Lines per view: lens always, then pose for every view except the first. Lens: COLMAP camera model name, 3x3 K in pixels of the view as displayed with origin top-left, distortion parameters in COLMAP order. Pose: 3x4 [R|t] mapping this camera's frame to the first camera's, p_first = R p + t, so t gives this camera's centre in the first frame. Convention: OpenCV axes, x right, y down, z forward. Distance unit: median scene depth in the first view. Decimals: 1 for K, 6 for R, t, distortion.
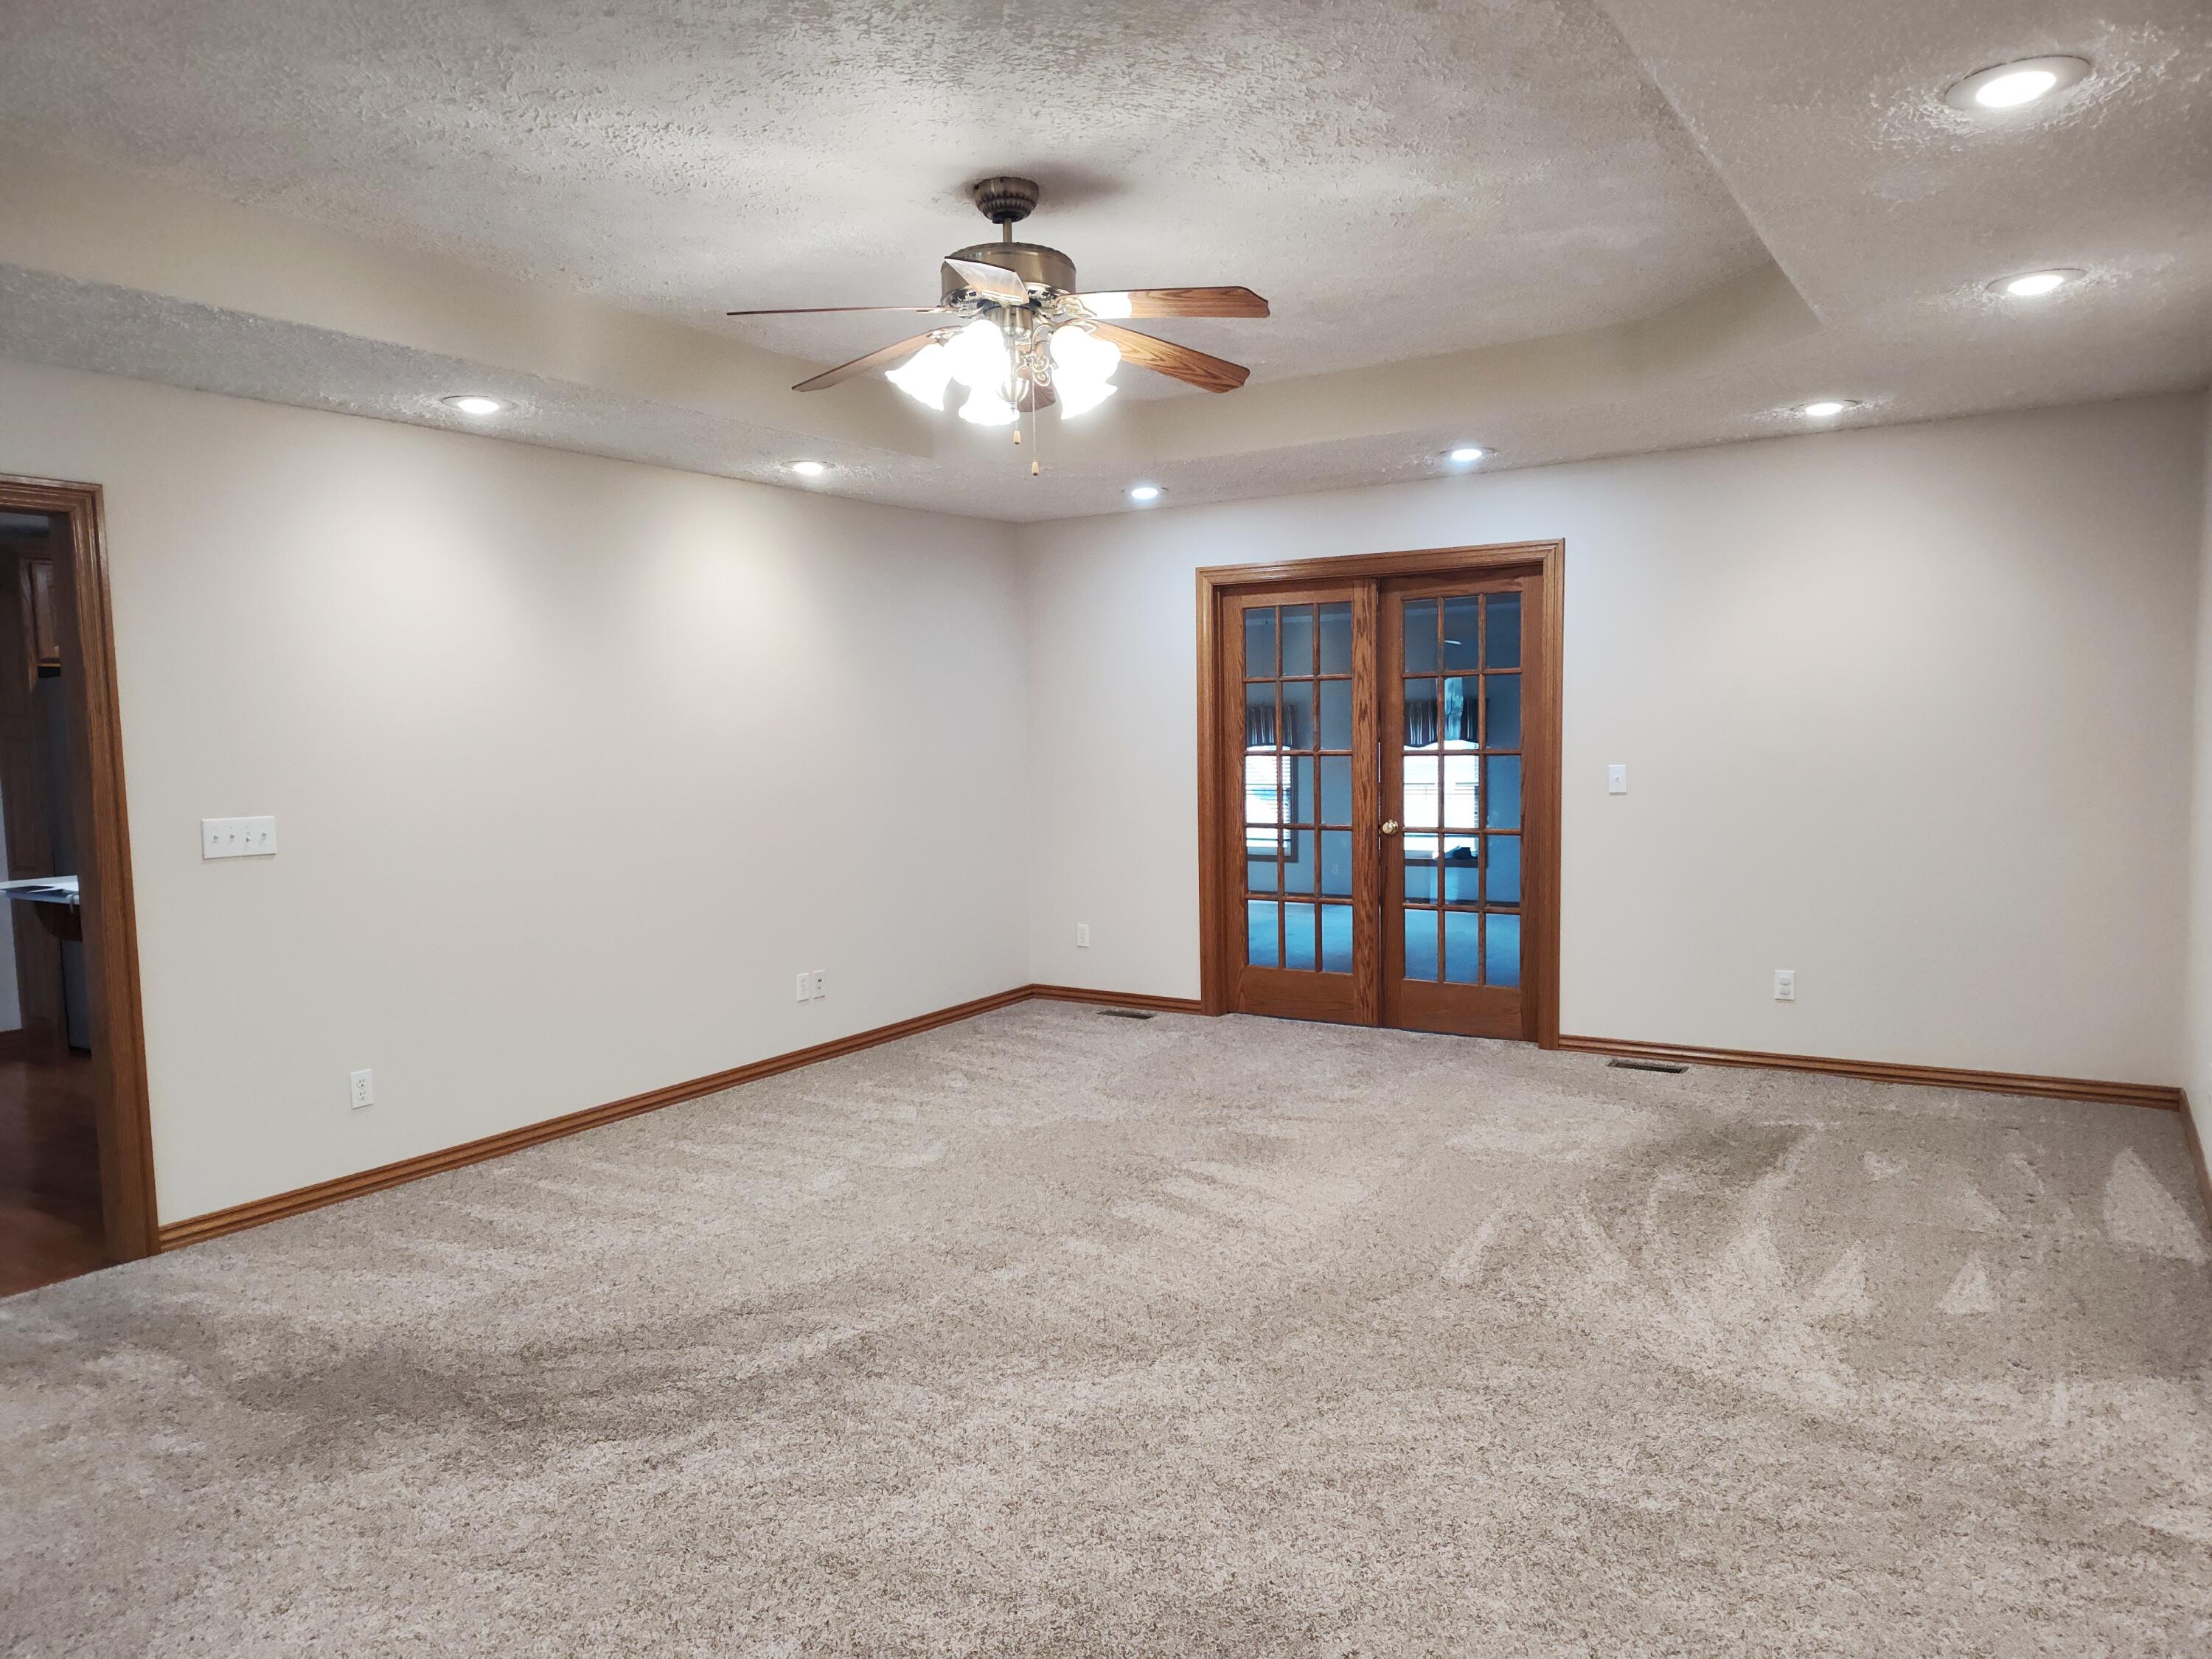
lens RADIAL K [[1510.6, 0, 1119.2], [0, 1510.6, 836.8], [0, 0, 1]] dist [0.056532, -0.071846]
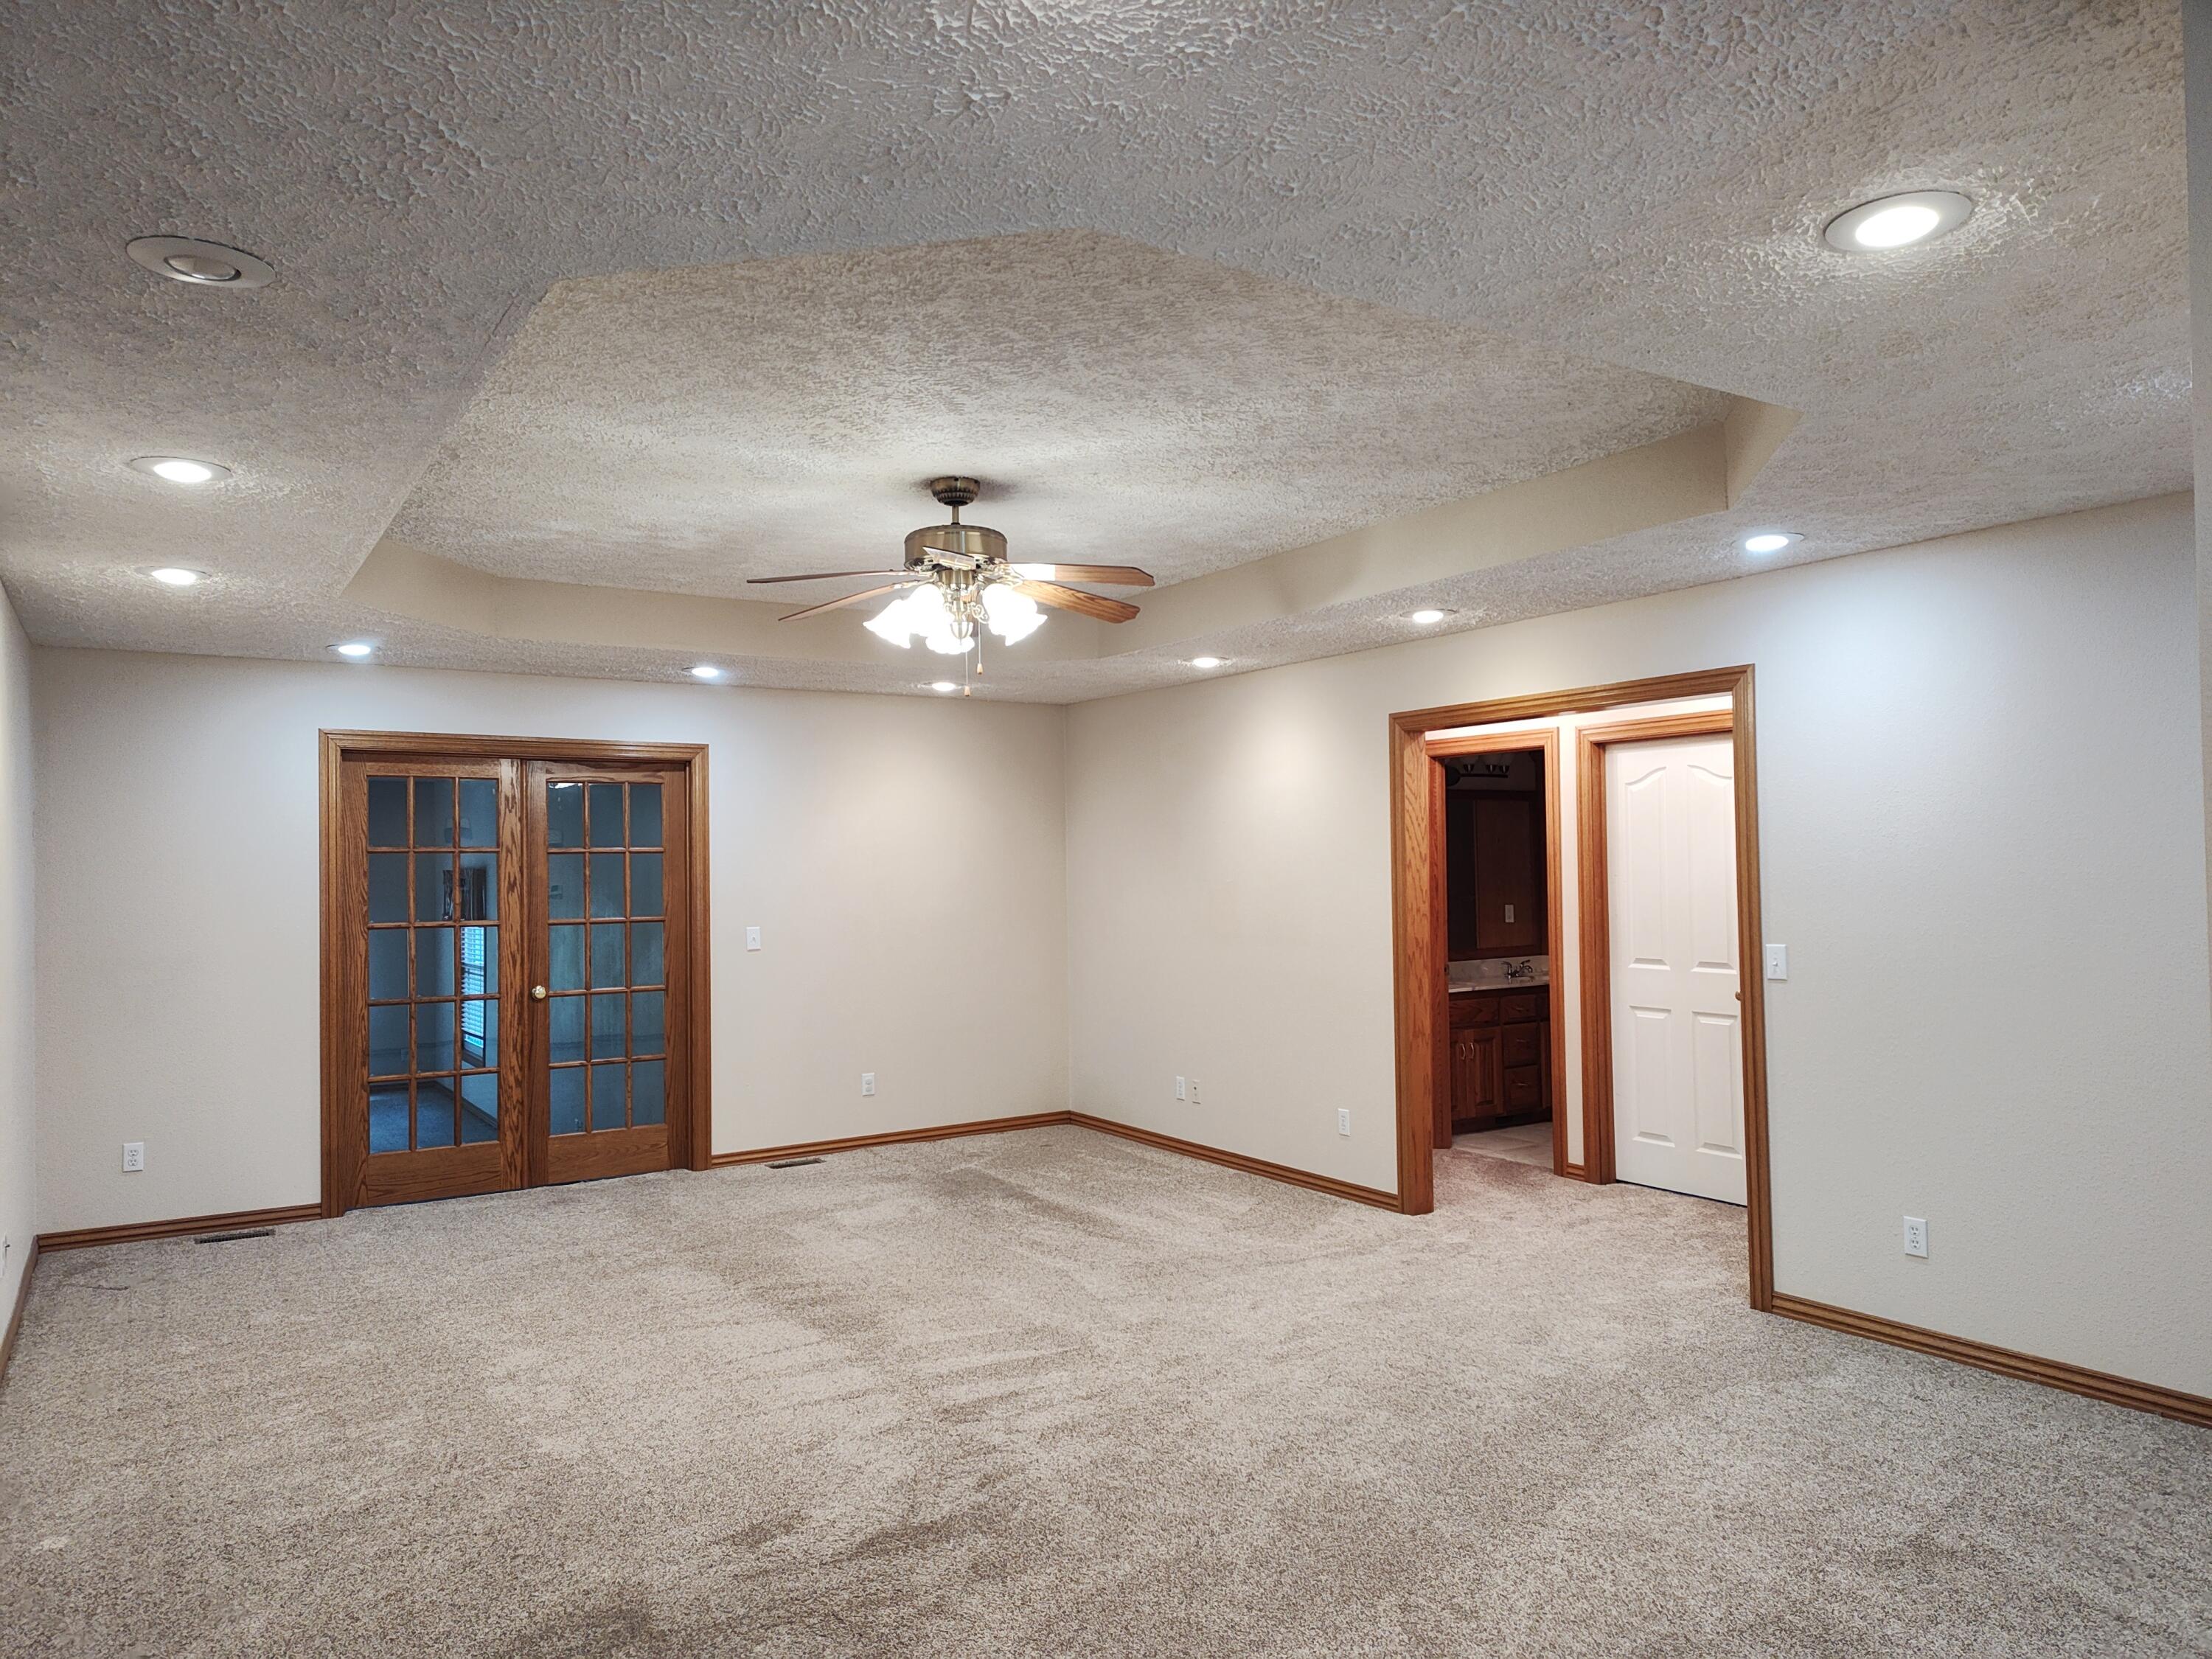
lens RADIAL K [[1513.5, 0, 1118.7], [0, 1513.5, 852.1], [0, 0, 1]] dist [0.055791, -0.057145]
pose [[0.405402, 0.026422, 0.913757, -0.678936], [0.075112, 0.995239, -0.062103, -0.008503], [-0.911048, 0.093811, 0.401487, 0.209166]]
